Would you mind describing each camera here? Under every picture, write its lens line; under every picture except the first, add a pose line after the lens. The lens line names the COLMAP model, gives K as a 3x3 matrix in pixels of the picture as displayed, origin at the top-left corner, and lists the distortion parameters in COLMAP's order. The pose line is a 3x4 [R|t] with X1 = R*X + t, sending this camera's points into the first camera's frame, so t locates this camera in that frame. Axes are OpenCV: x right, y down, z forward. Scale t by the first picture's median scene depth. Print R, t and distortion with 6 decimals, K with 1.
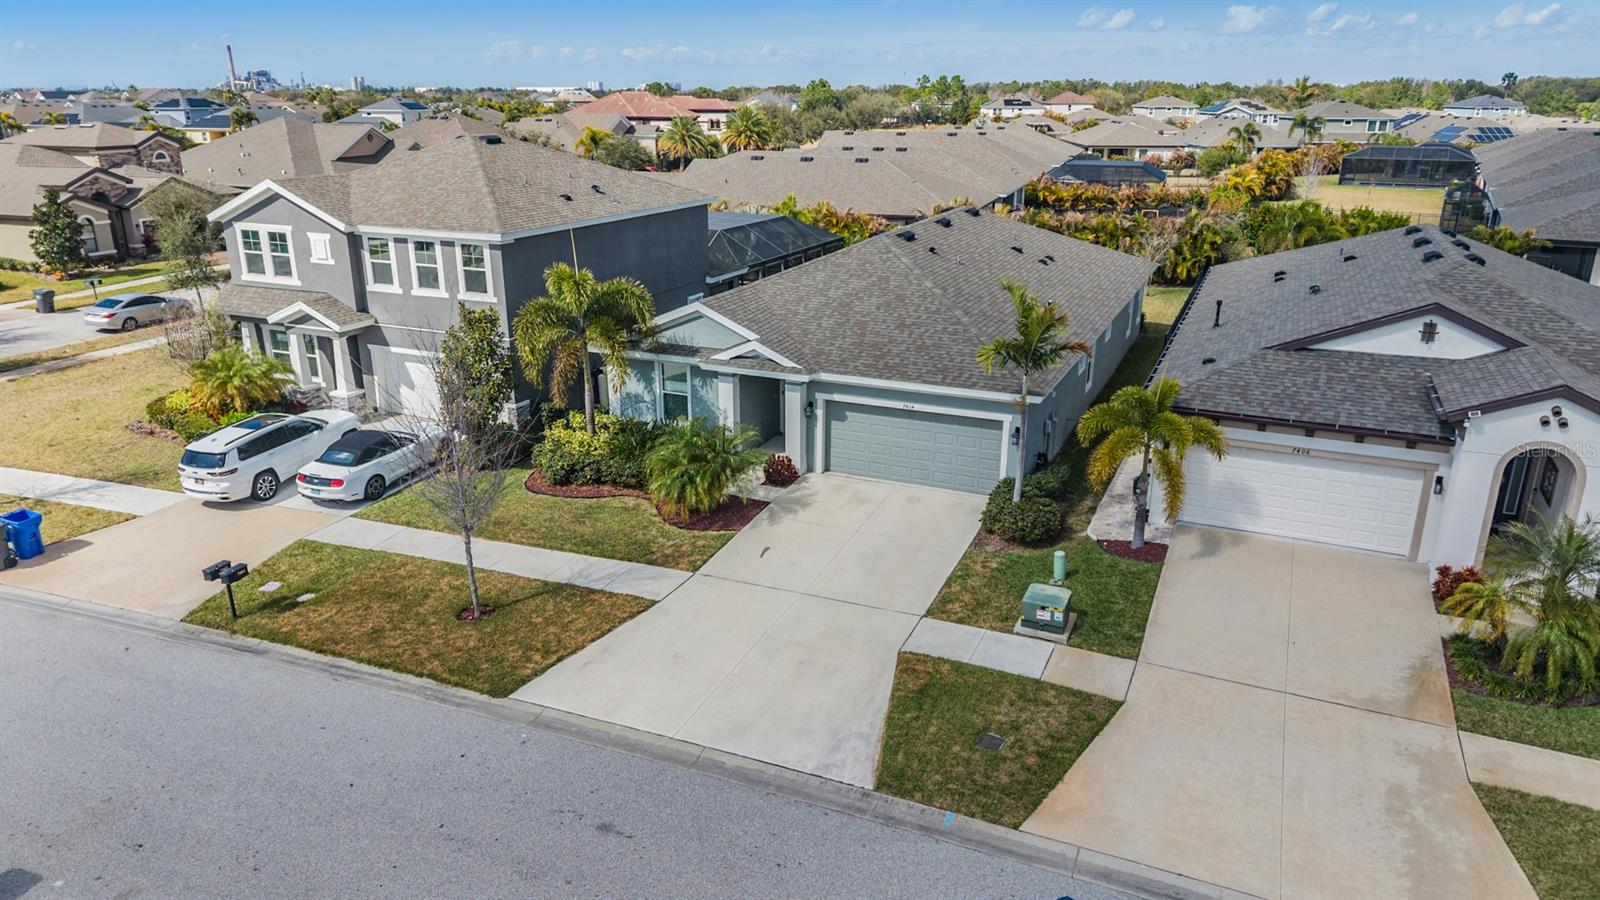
lens RADIAL K [[1079.0, 0, 773.2], [0, 1079.0, 447.9], [0, 0, 1]] dist [0.015516, -0.005000]
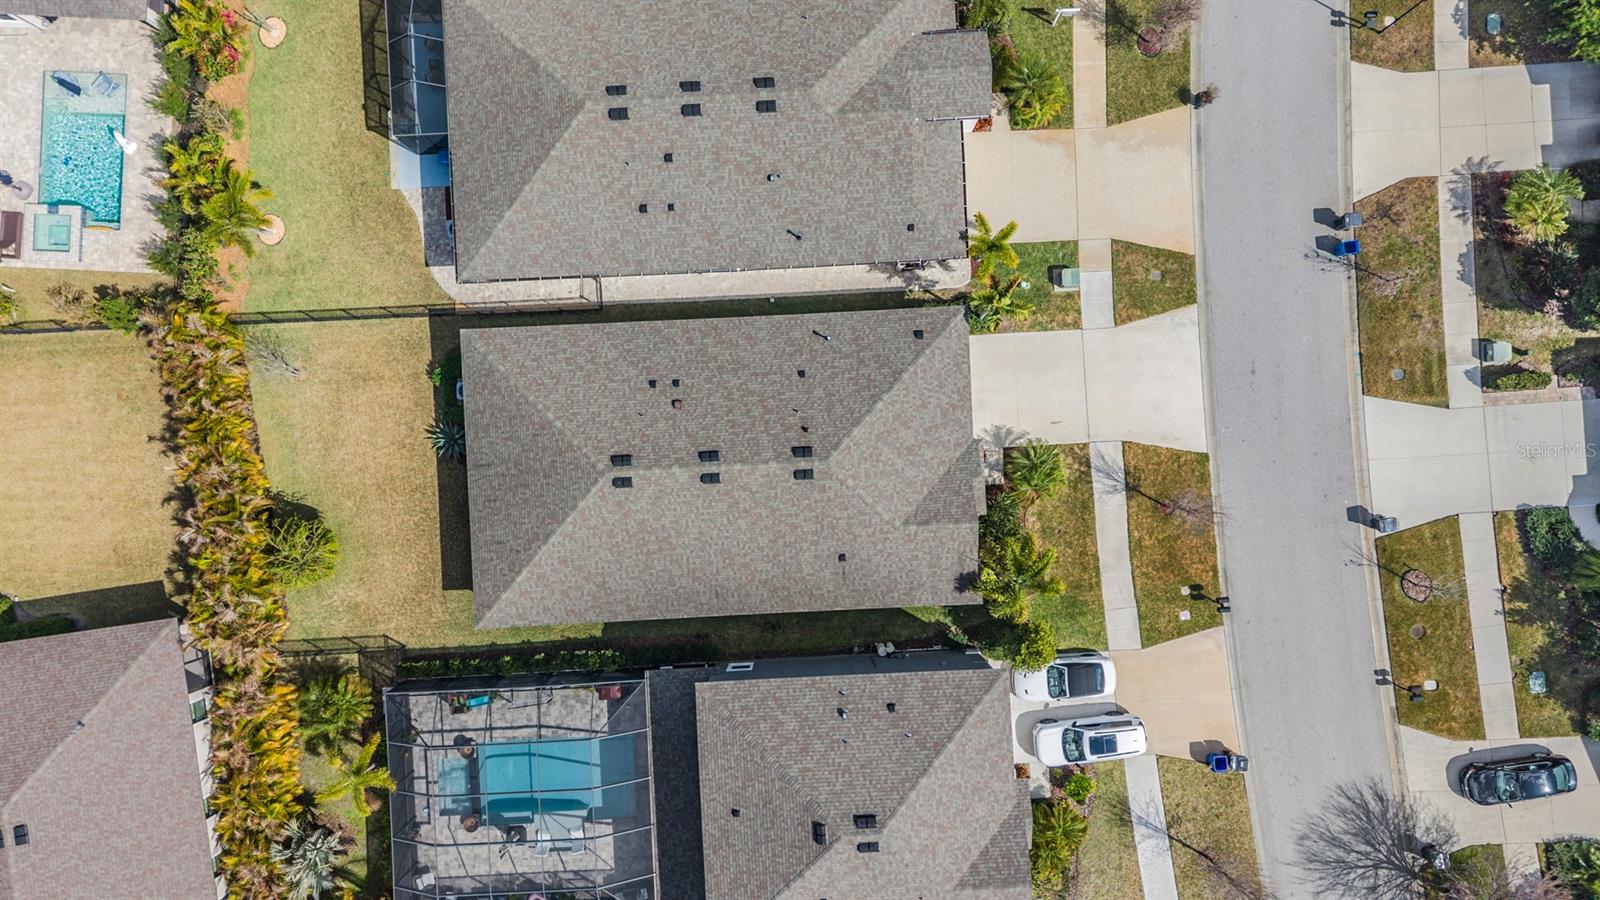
lens RADIAL K [[1079.0, 0, 773.2], [0, 1079.0, 447.9], [0, 0, 1]] dist [0.015516, -0.005000]
pose [[-0.467911, -0.883660, -0.014286, 0.202780], [0.265804, -0.156127, 0.951300, -1.770923], [-0.842857, 0.441327, 0.307935, 0.758871]]
